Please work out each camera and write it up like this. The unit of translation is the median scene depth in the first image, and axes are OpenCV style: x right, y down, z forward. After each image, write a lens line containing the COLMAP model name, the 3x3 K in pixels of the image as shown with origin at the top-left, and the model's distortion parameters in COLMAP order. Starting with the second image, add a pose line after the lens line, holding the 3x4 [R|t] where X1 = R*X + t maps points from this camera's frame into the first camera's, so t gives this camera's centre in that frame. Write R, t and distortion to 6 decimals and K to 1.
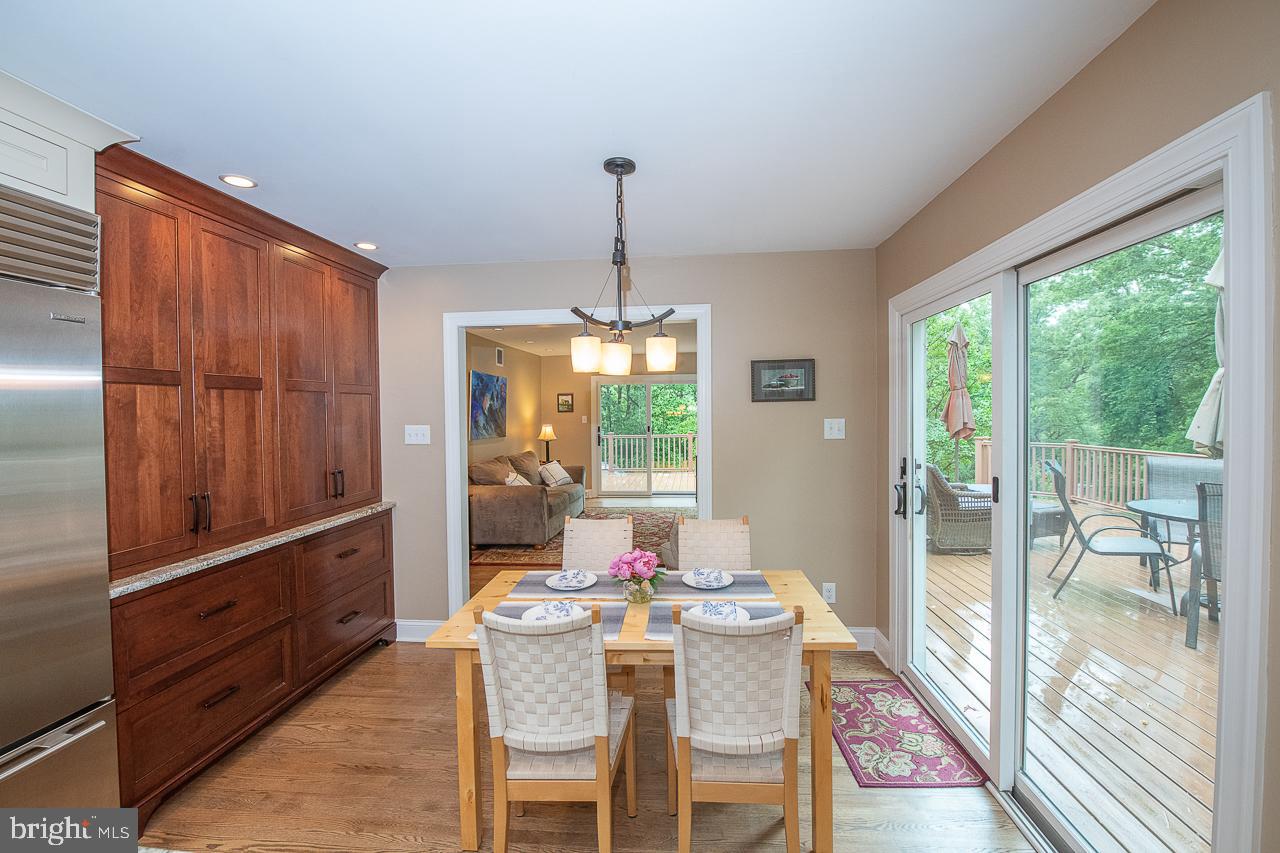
lens RADIAL K [[516.8, 0, 660.5], [0, 516.8, 419.9], [0, 0, 1]] dist [-0.019309, -0.000944]
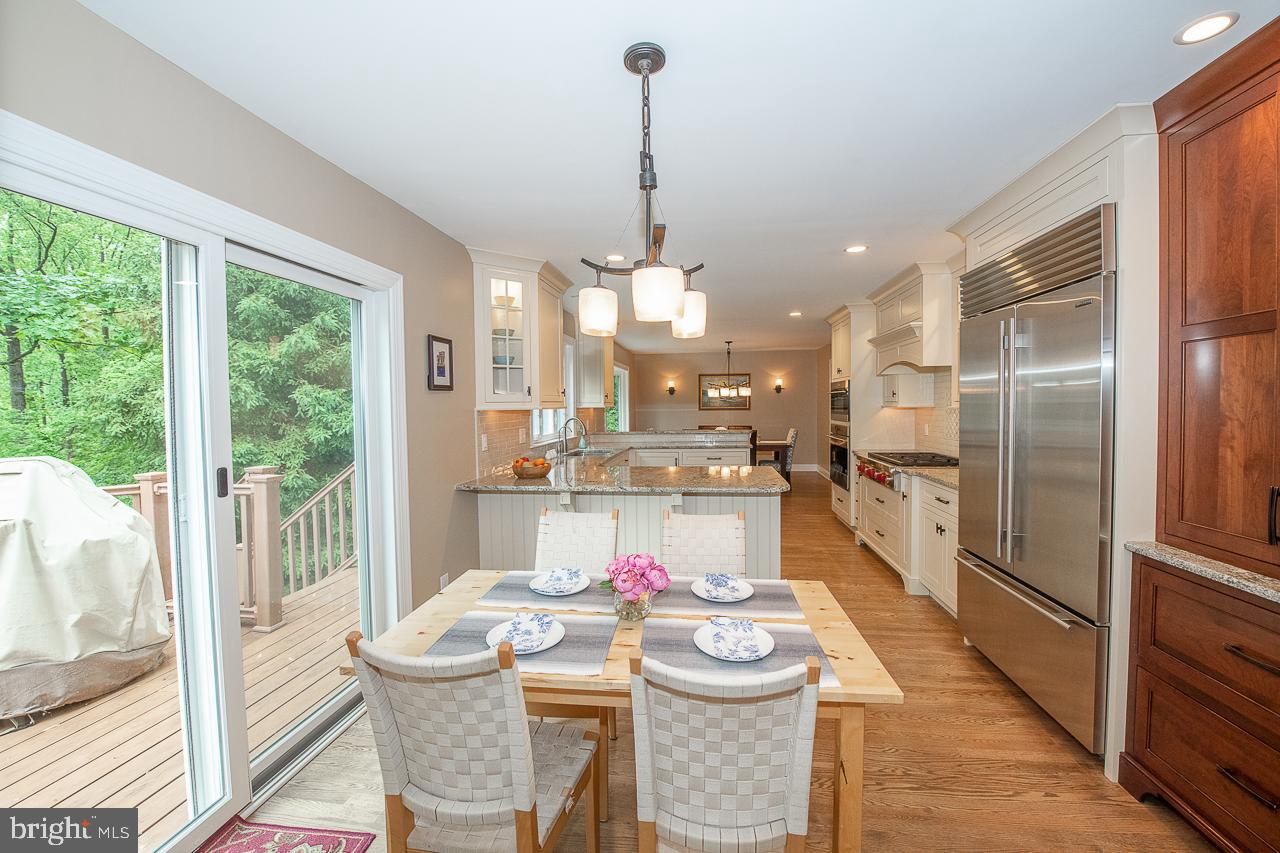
lens RADIAL K [[506.5, 0, 646.5], [0, 506.5, 420.9], [0, 0, 1]] dist [-0.016989, -0.002295]
pose [[-0.997614, 0.017853, 0.066683, -0.077459], [0.021154, 0.998568, 0.049136, 0.004398], [-0.065710, 0.050429, -0.996564, 1.136704]]
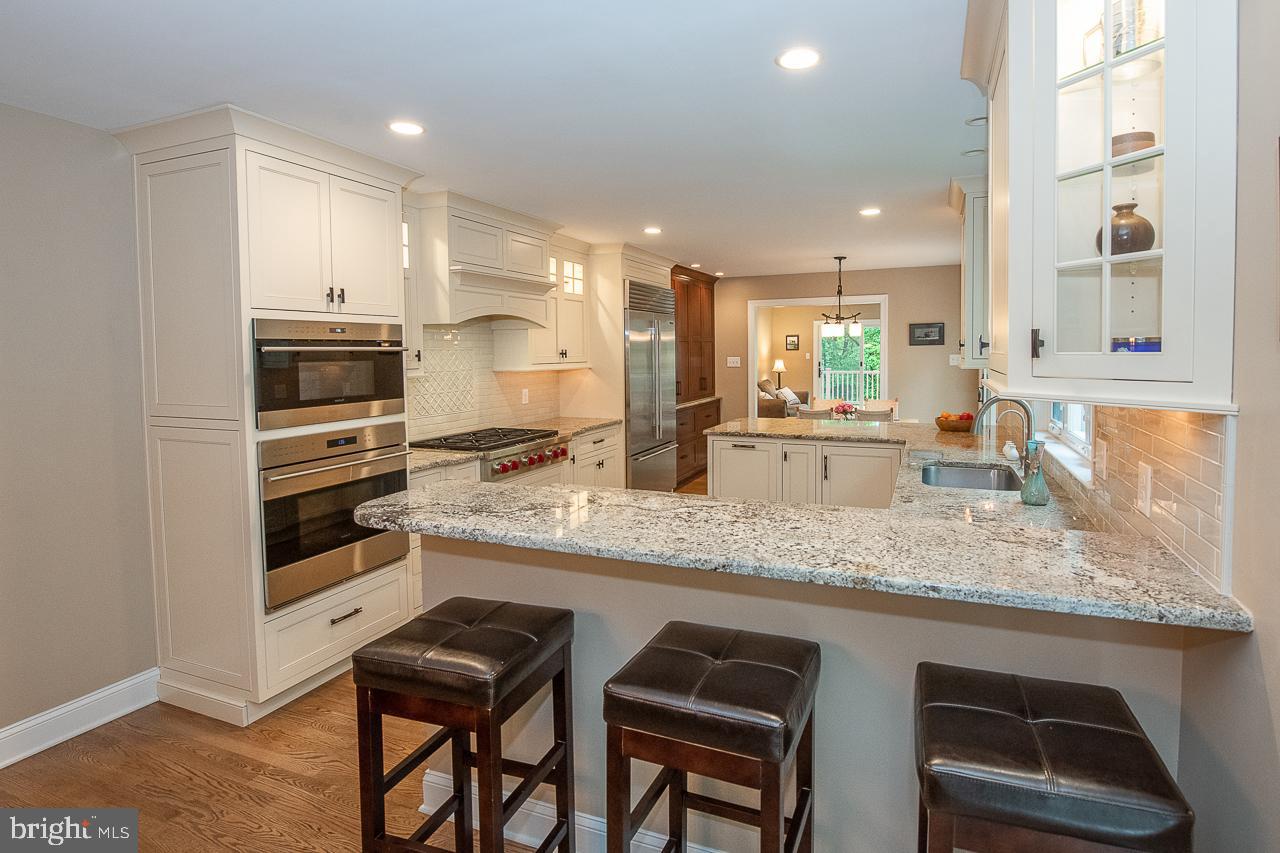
lens RADIAL K [[620.9, 0, 683.3], [0, 620.9, 370.4], [0, 0, 1]] dist [0.004323, 0.000244]
pose [[0.949666, 0.010804, -0.313079, 0.102873], [-0.004787, 0.999789, 0.019982, 0.016040], [0.313229, -0.017477, 0.949517, -1.467835]]
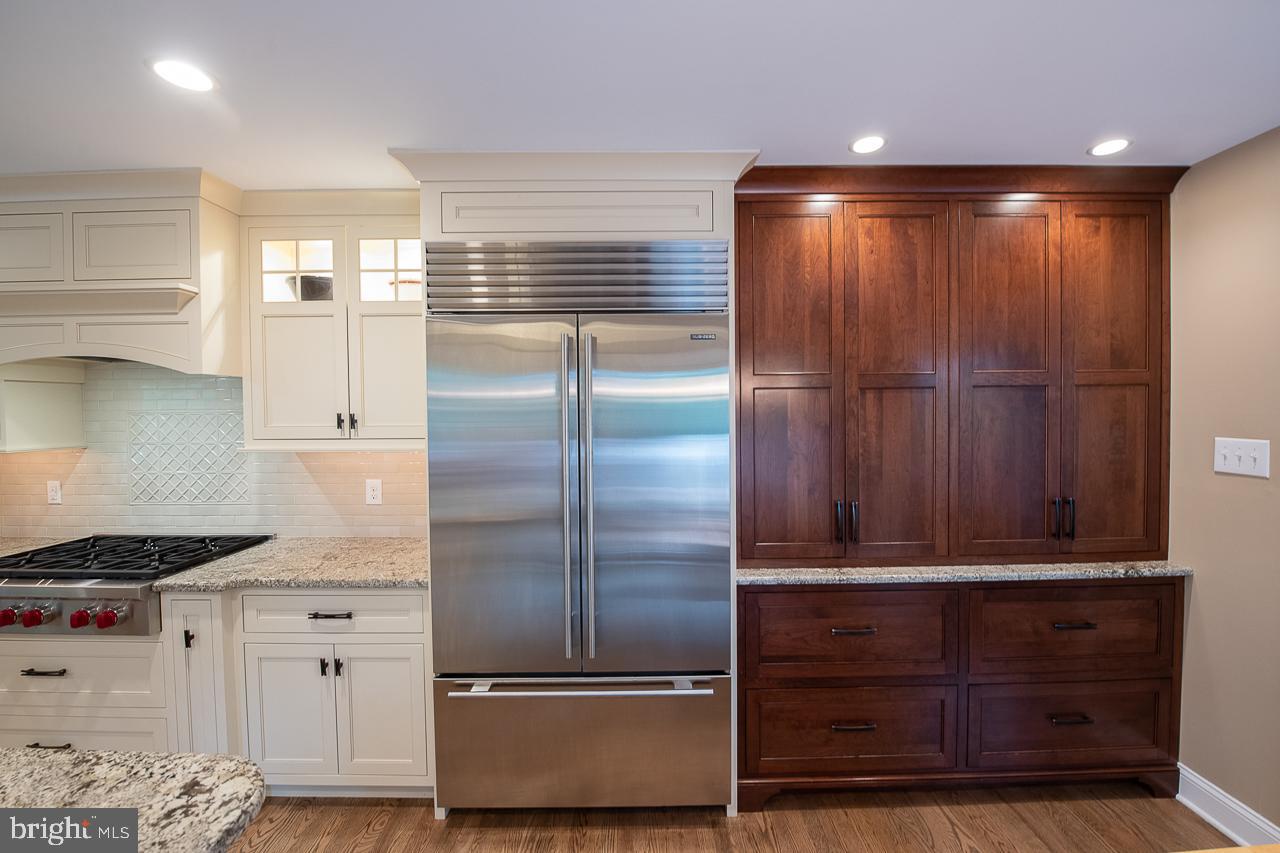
lens RADIAL K [[516.8, 0, 648.1], [0, 516.8, 421.4], [0, 0, 1]] dist [-0.019309, -0.000944]
pose [[0.066590, 0.029817, -0.997335, 0.008621], [-0.010654, 0.999518, 0.029171, -0.018592], [0.997724, 0.008684, 0.066875, 0.384156]]
